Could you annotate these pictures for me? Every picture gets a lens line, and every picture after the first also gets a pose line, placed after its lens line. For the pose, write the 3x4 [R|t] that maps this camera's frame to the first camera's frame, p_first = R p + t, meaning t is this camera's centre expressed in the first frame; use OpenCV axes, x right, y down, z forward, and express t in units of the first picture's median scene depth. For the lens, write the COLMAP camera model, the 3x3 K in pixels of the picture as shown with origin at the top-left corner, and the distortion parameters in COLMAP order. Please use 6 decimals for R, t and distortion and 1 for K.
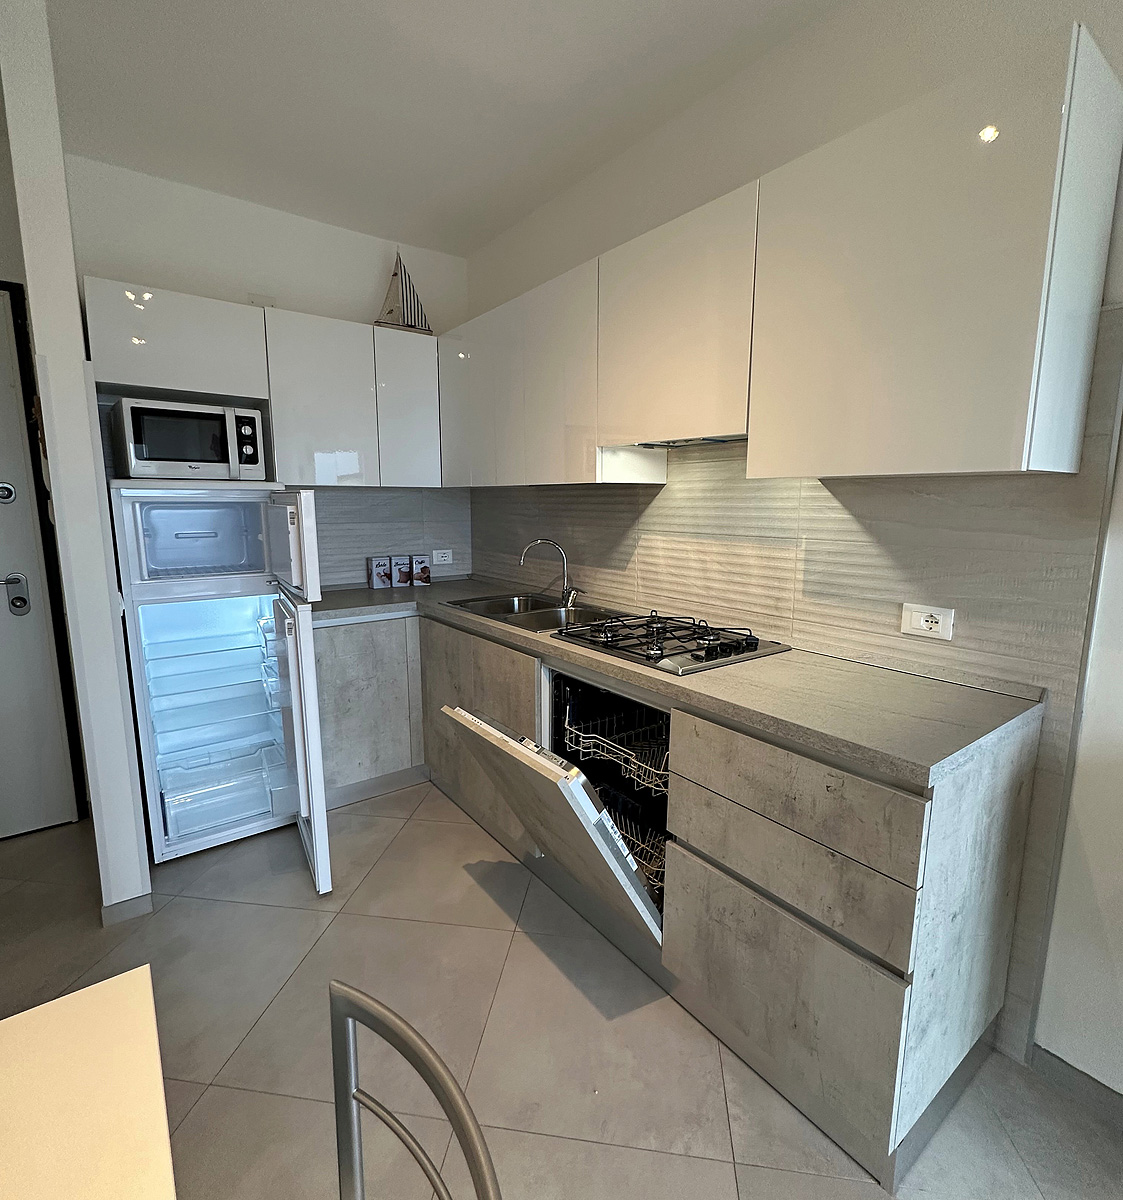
lens RADIAL K [[596.9, 0, 561.5], [0, 596.9, 600.0], [0, 0, 1]] dist [0.001716, 0.000181]
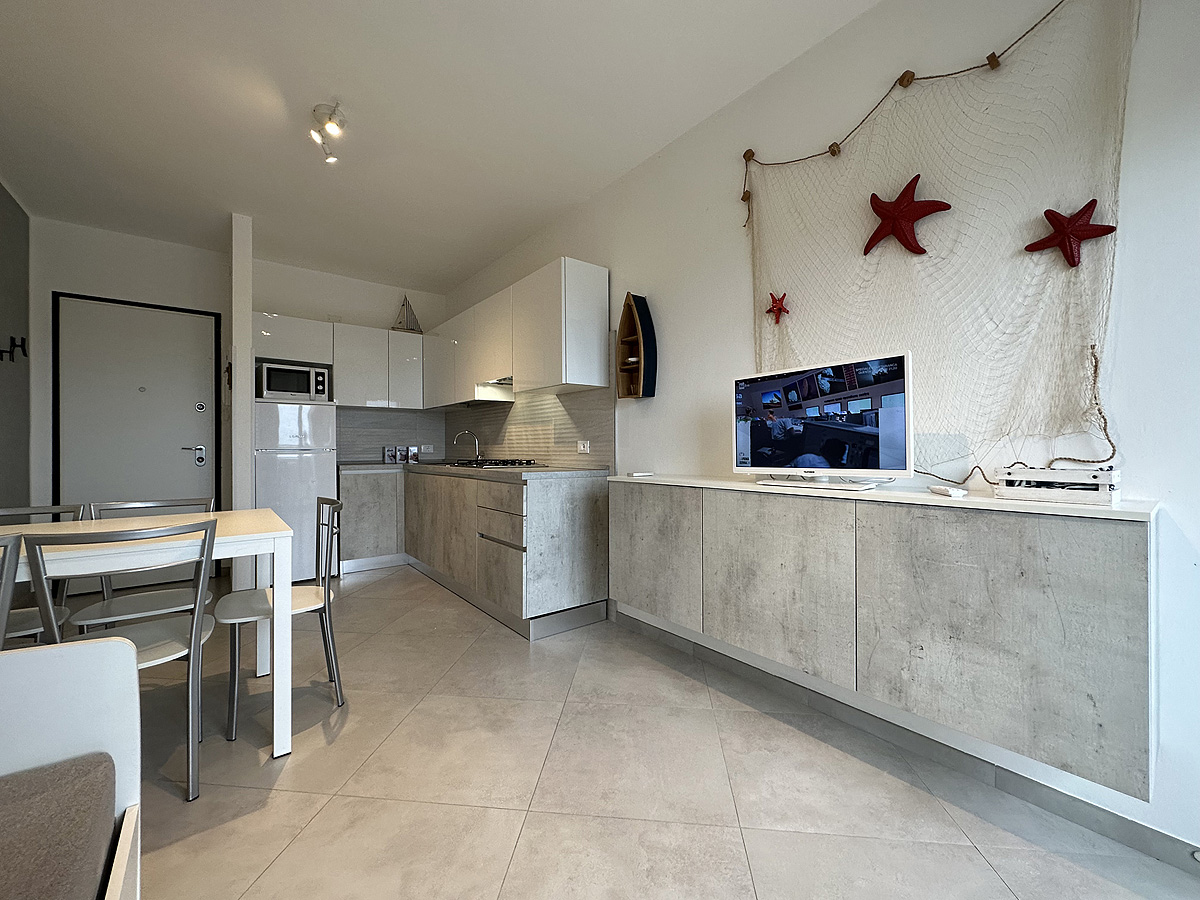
lens RADIAL K [[479.9, 0, 600.0], [0, 479.9, 450.0], [0, 0, 1]] dist [0.000240, -0.000220]
pose [[0.999550, -0.005109, 0.029568, 0.441791], [0.009733, 0.987321, -0.158437, 0.263054], [-0.028384, 0.158654, 0.986926, -0.713578]]
